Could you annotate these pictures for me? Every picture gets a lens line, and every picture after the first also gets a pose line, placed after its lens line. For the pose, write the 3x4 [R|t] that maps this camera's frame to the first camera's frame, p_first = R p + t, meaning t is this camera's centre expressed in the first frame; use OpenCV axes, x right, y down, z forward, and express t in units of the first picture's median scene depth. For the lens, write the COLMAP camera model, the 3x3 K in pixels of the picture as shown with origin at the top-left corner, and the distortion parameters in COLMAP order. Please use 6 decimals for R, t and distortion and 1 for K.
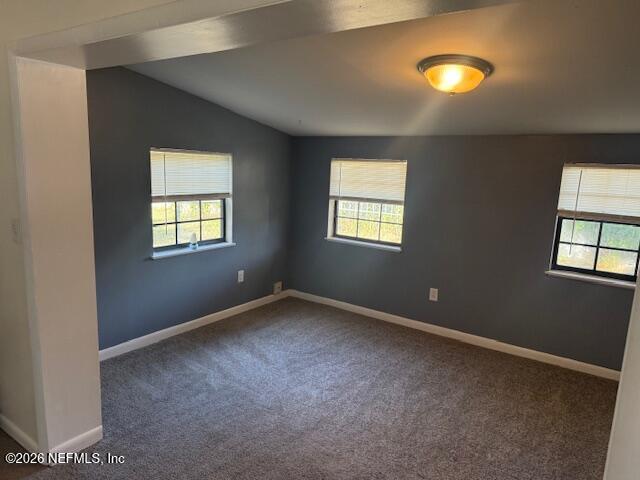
lens RADIAL K [[448.3, 0, 317.1], [0, 448.3, 239.7], [0, 0, 1]] dist [0.093024, -0.149741]
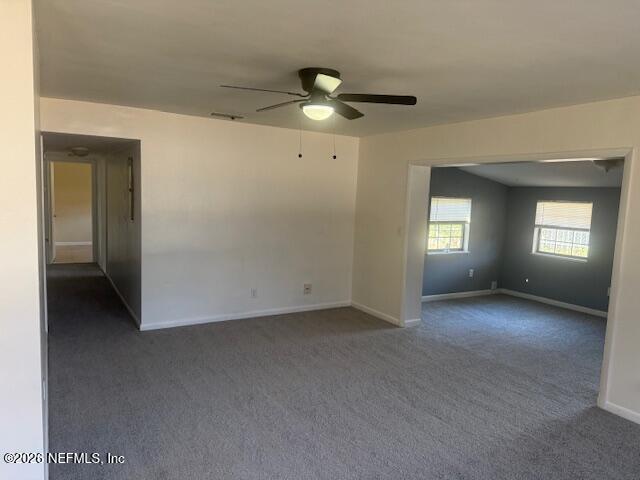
lens RADIAL K [[448.3, 0, 317.1], [0, 448.3, 239.7], [0, 0, 1]] dist [0.093024, -0.149741]
pose [[0.916863, 0.036782, -0.397505, -0.037755], [-0.068692, 0.995430, -0.066331, 0.111866], [0.393249, 0.088122, 0.915199, -0.738229]]
